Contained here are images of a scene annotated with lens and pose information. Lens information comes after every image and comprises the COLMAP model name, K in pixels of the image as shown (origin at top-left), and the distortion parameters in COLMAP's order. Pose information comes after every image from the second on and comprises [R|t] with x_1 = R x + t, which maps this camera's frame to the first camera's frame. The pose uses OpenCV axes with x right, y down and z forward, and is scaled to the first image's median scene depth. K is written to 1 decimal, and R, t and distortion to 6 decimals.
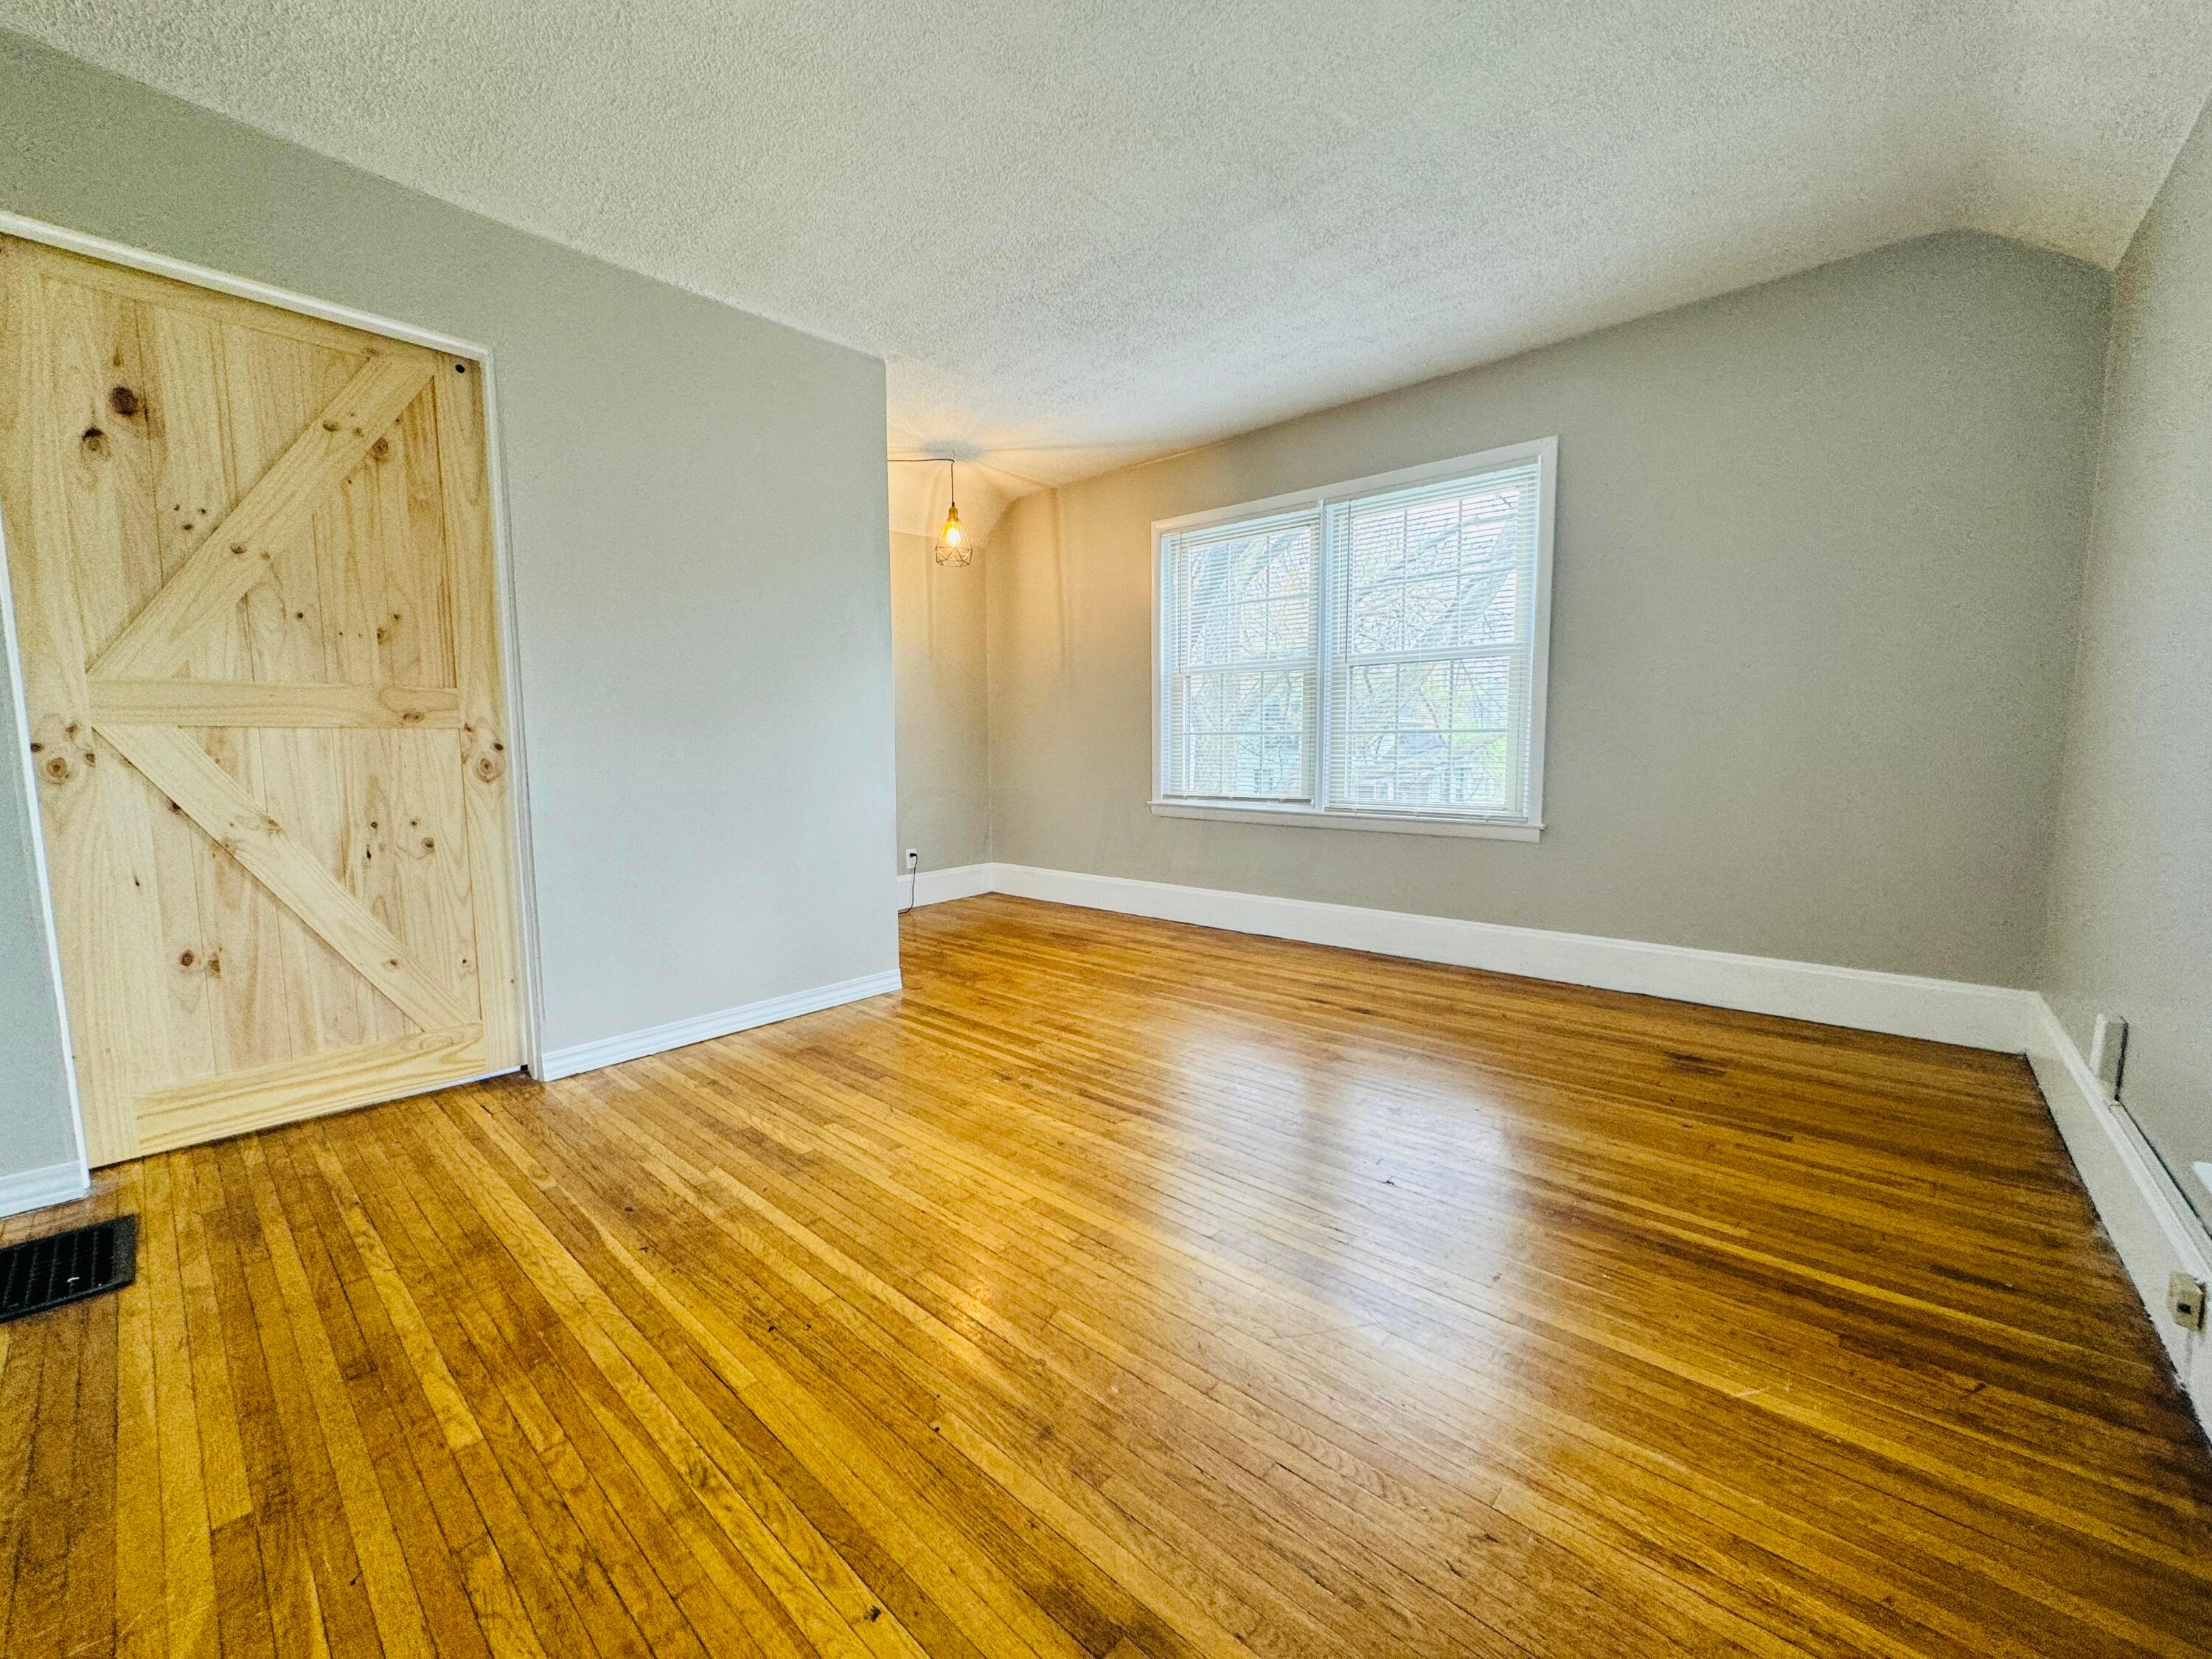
lens RADIAL K [[875.8, 0, 1107.3], [0, 875.8, 830.7], [0, 0, 1]] dist [-0.002910, -0.000208]
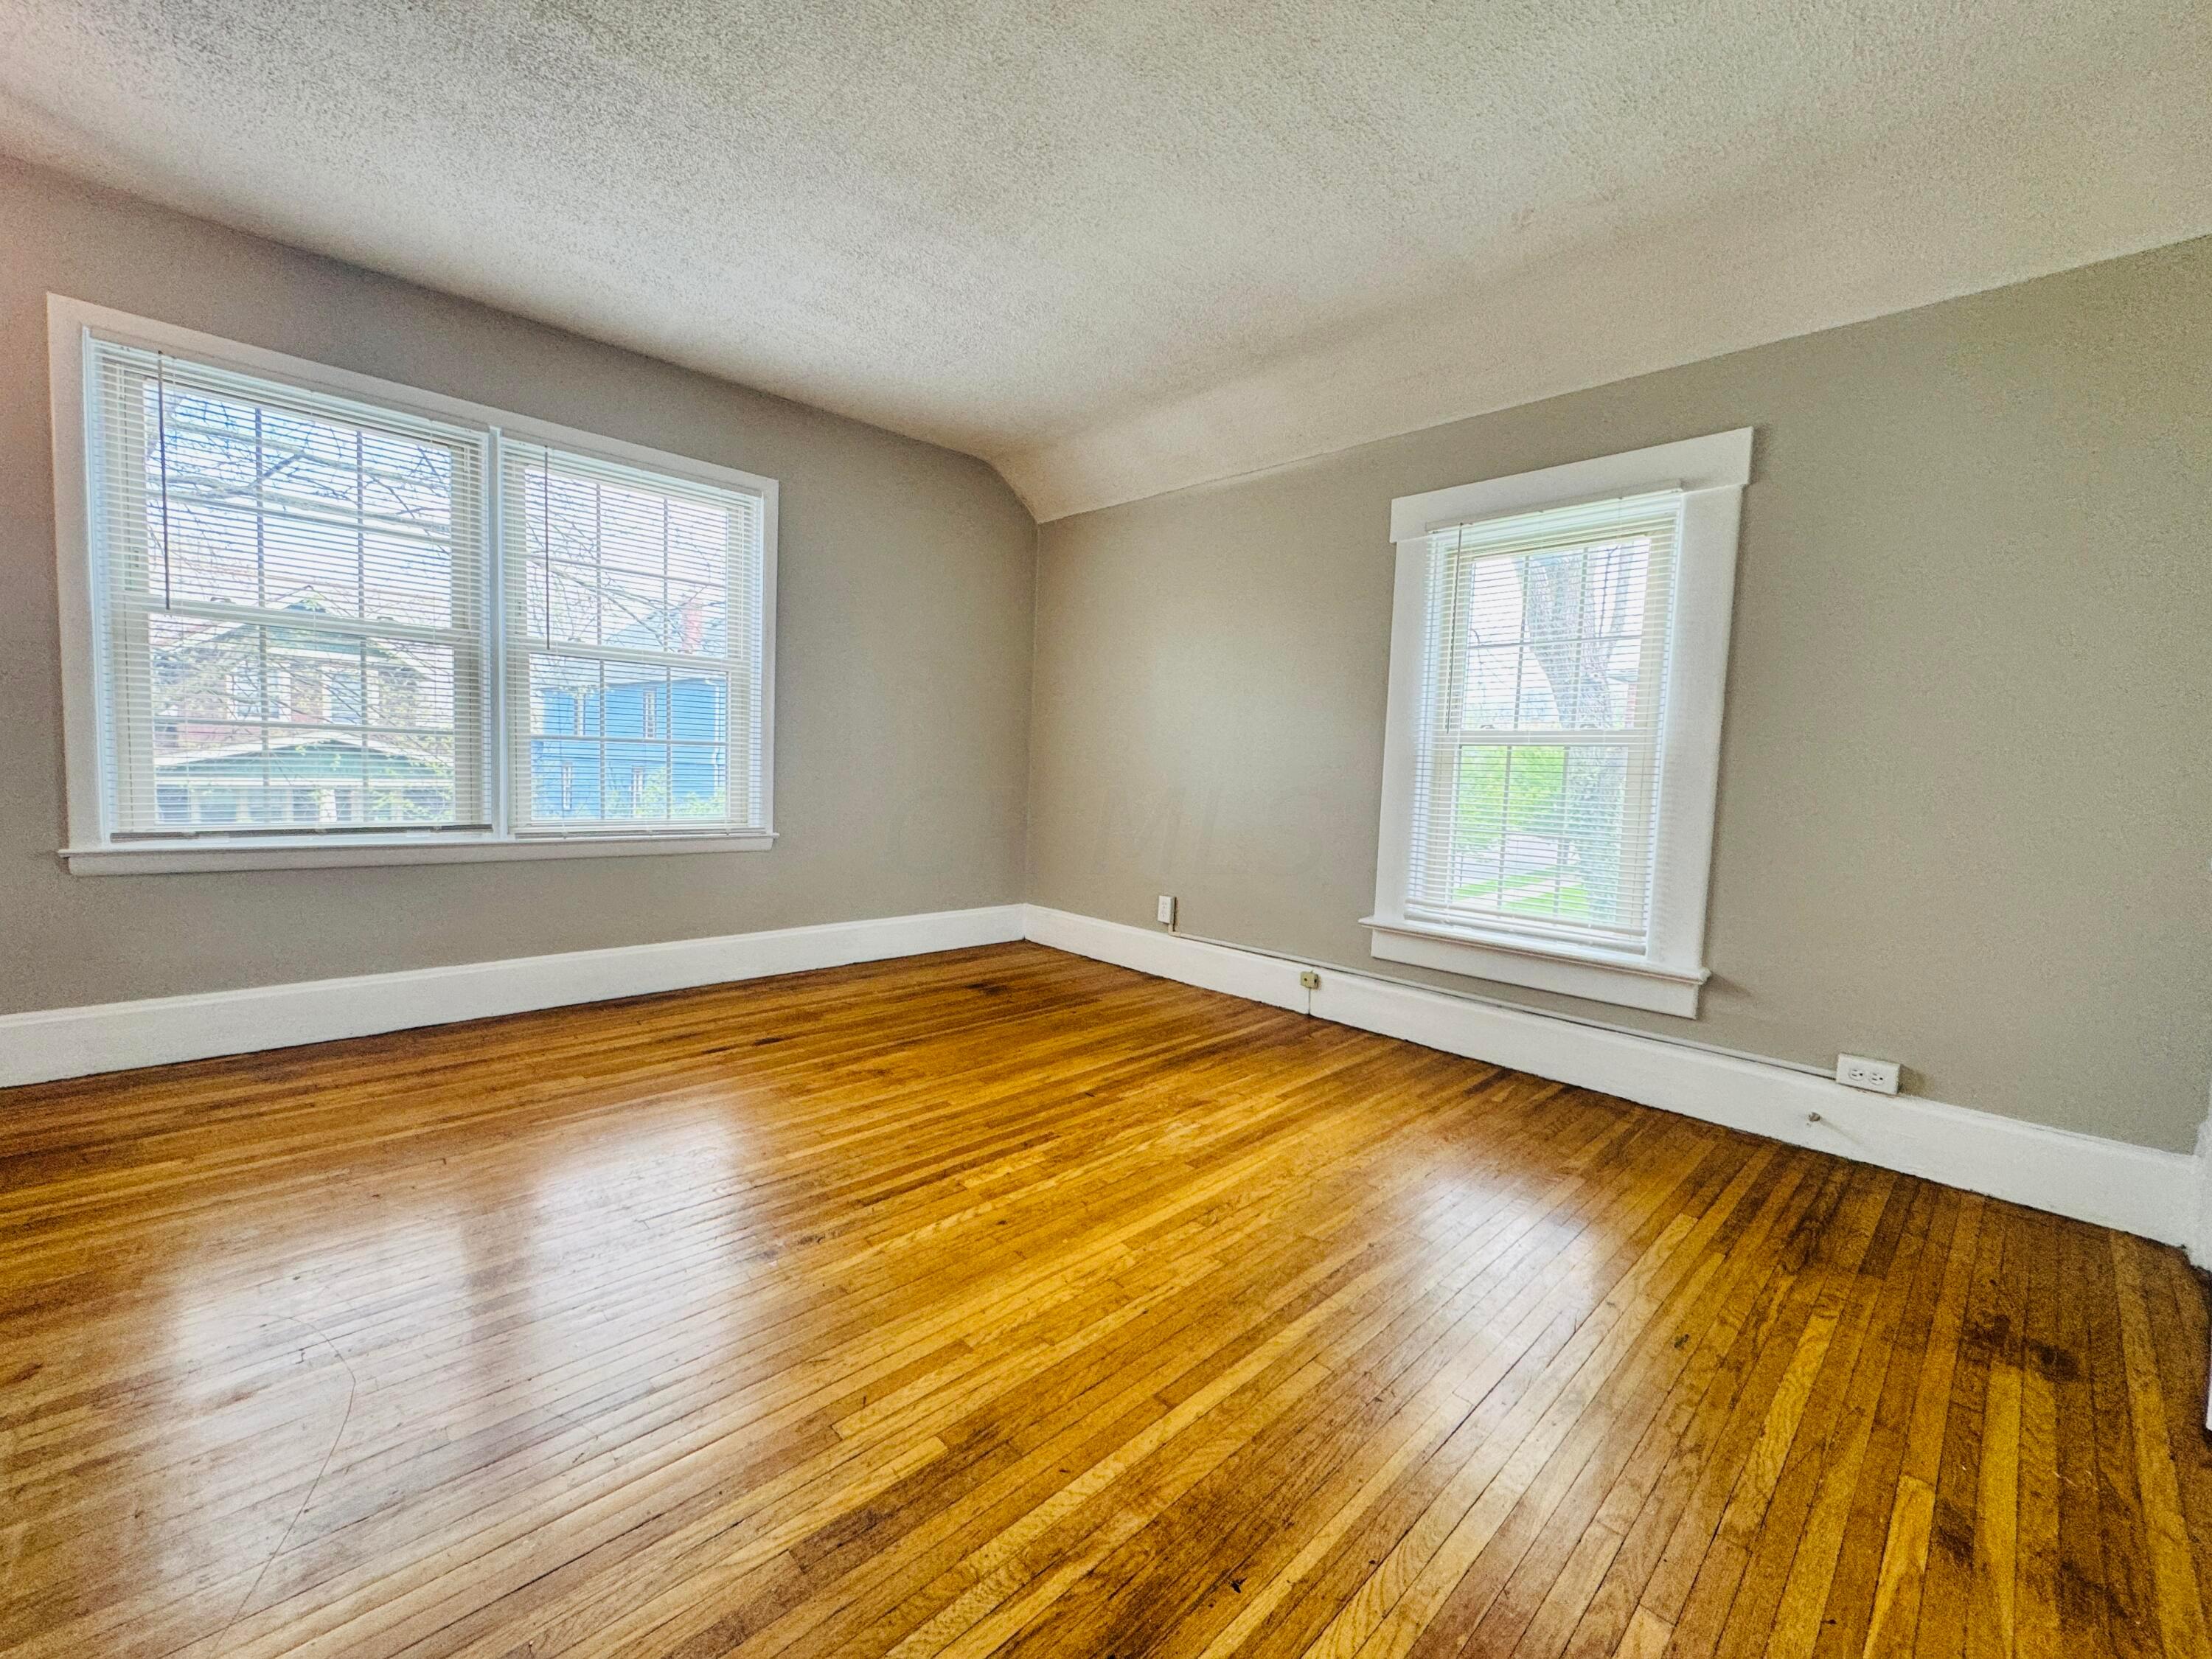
lens RADIAL K [[875.8, 0, 1107.5], [0, 875.8, 826.3], [0, 0, 1]] dist [-0.002910, -0.000208]
pose [[0.083014, -0.058916, 0.994805, -0.717240], [0.066057, 0.996381, 0.053497, -0.060702], [-0.994357, 0.061273, 0.086605, 0.644107]]
